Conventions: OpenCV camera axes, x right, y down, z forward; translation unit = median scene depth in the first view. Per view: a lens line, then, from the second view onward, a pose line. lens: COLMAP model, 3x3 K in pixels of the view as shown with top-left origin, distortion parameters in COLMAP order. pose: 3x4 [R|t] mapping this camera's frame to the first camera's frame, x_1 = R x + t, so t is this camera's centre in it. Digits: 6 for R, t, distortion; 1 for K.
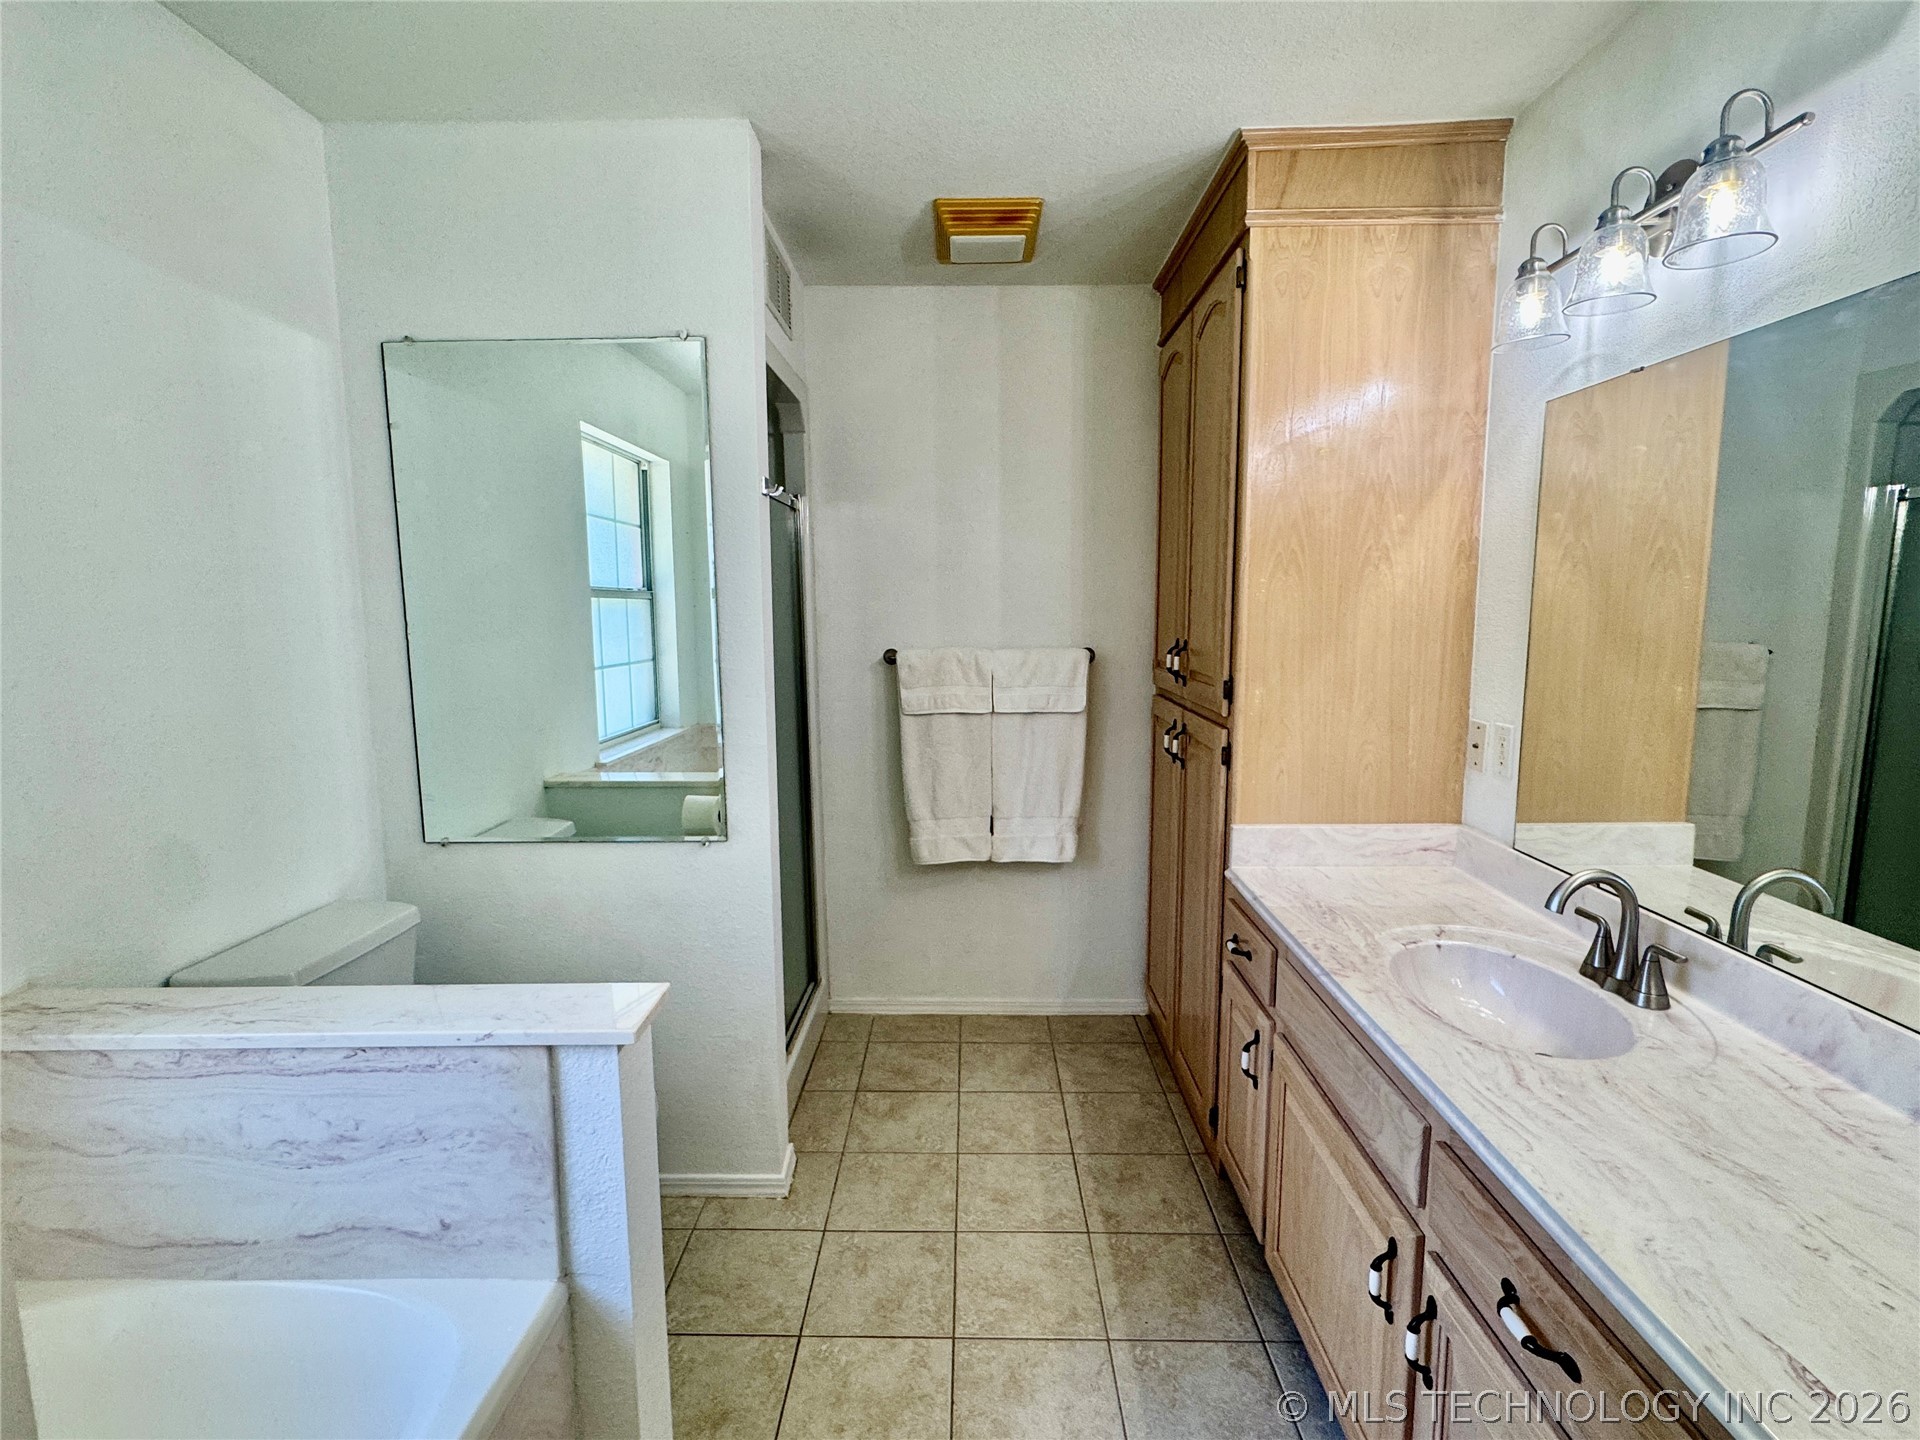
lens RADIAL K [[906.0, 0, 956.6], [0, 906.0, 723.9], [0, 0, 1]] dist [-0.002207, -0.000241]
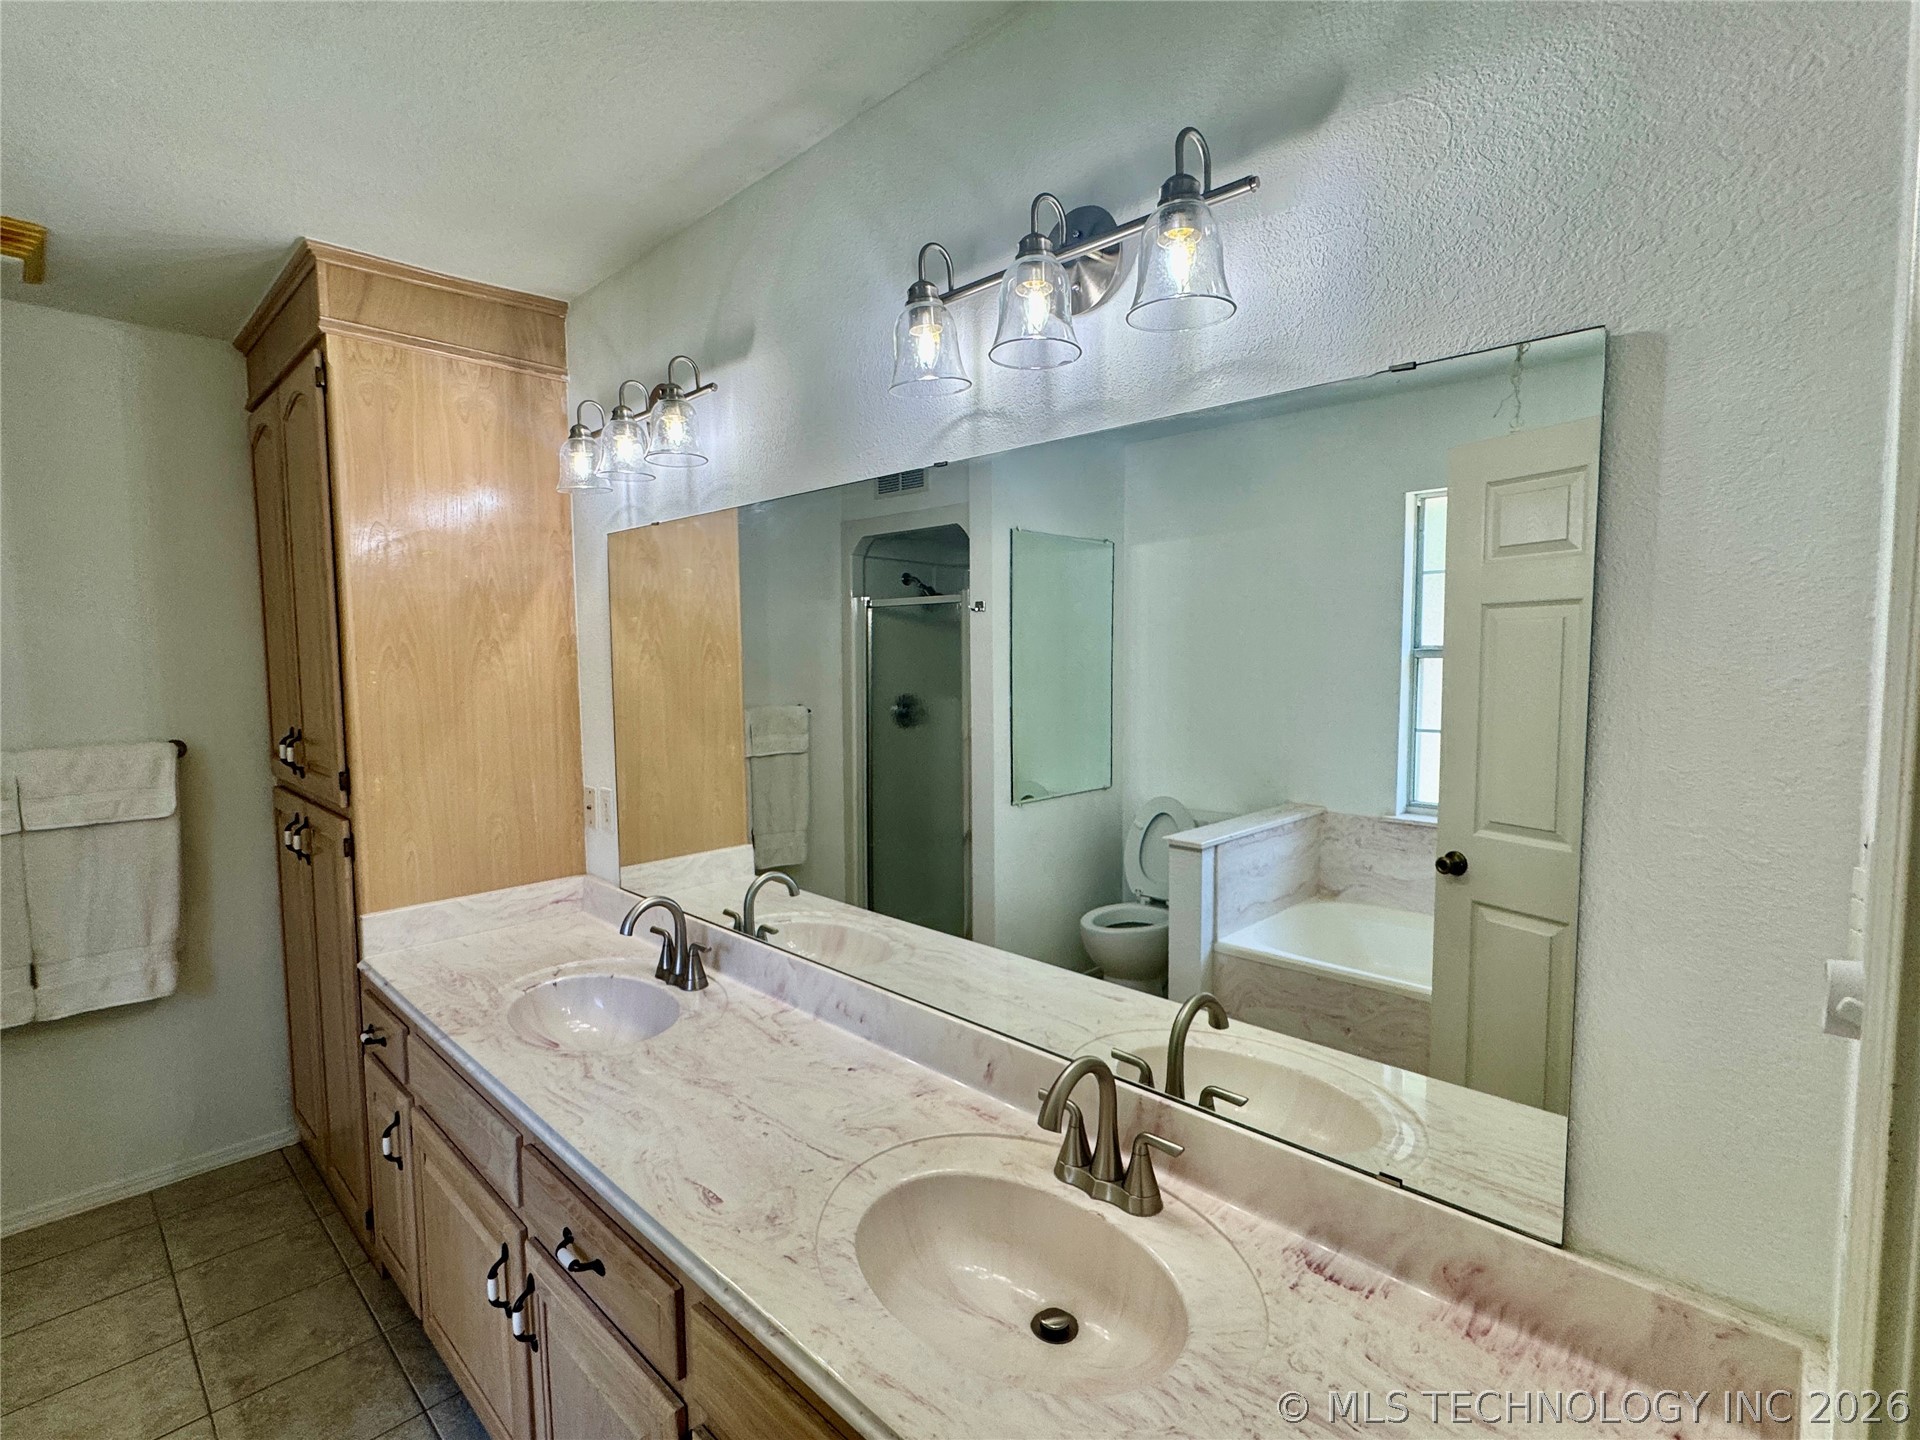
lens RADIAL K [[906.0, 0, 956.6], [0, 906.0, 723.9], [0, 0, 1]] dist [-0.002207, -0.000241]
pose [[0.681641, -0.054952, 0.729620, 0.038524], [0.098426, 0.994999, -0.017014, -0.018328], [-0.725036, 0.083411, 0.683641, -0.187772]]
